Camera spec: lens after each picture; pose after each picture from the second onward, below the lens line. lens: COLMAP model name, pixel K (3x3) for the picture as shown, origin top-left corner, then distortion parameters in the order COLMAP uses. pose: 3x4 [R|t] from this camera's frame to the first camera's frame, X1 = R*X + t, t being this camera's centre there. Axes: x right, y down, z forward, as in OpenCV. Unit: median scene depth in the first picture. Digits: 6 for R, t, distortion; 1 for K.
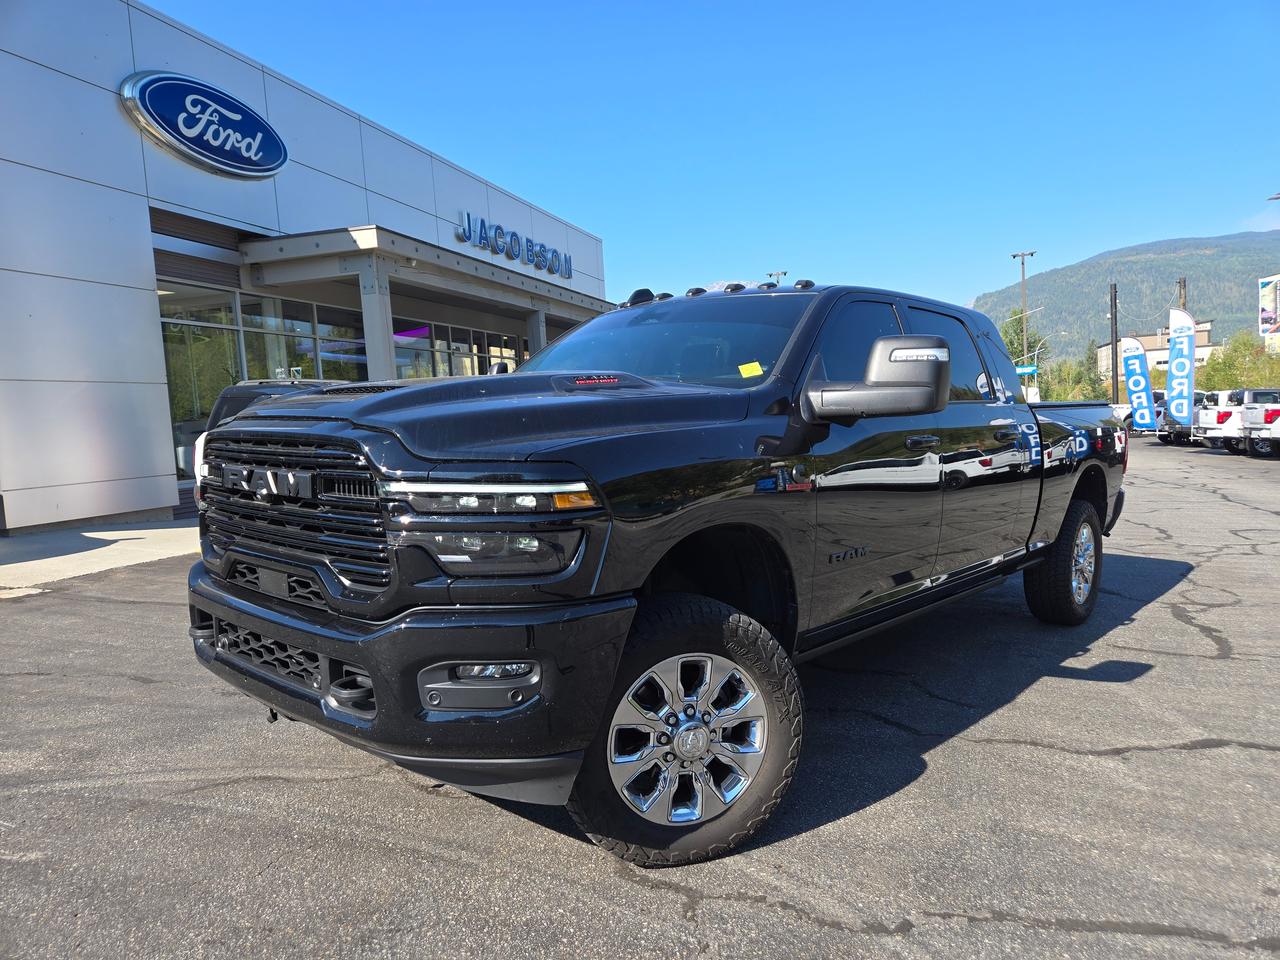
lens RADIAL K [[860.4, 0, 635.4], [0, 860.4, 486.2], [0, 0, 1]] dist [0.076287, -0.058784]
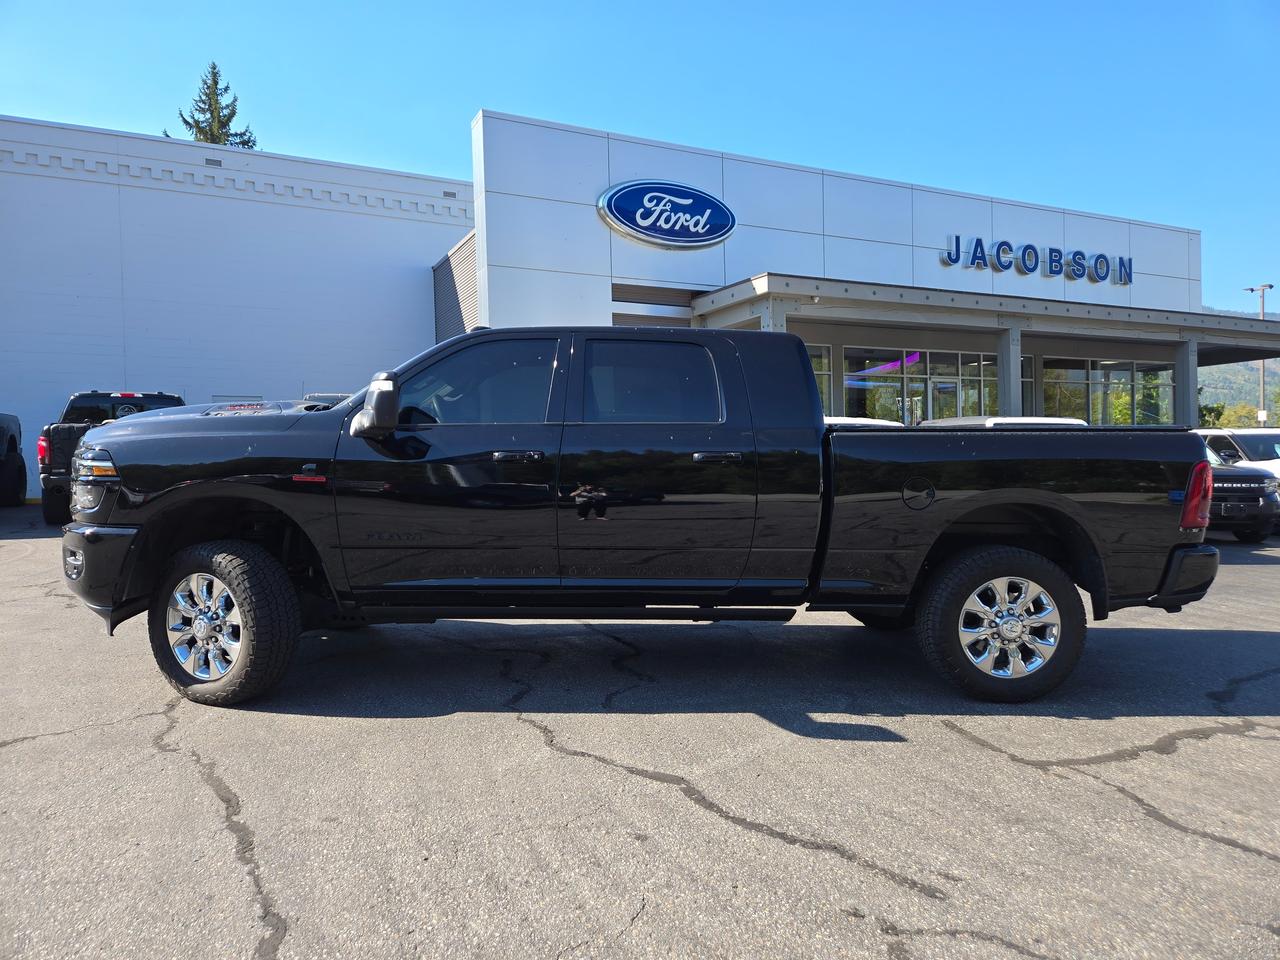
lens RADIAL K [[860.4, 0, 635.0], [0, 860.4, 485.4], [0, 0, 1]] dist [0.076287, -0.058784]
pose [[0.699871, 0.052787, -0.712316, 0.421241], [-0.074894, 0.997191, 0.000312, -0.008177], [0.710332, 0.053130, 0.701858, 0.095683]]
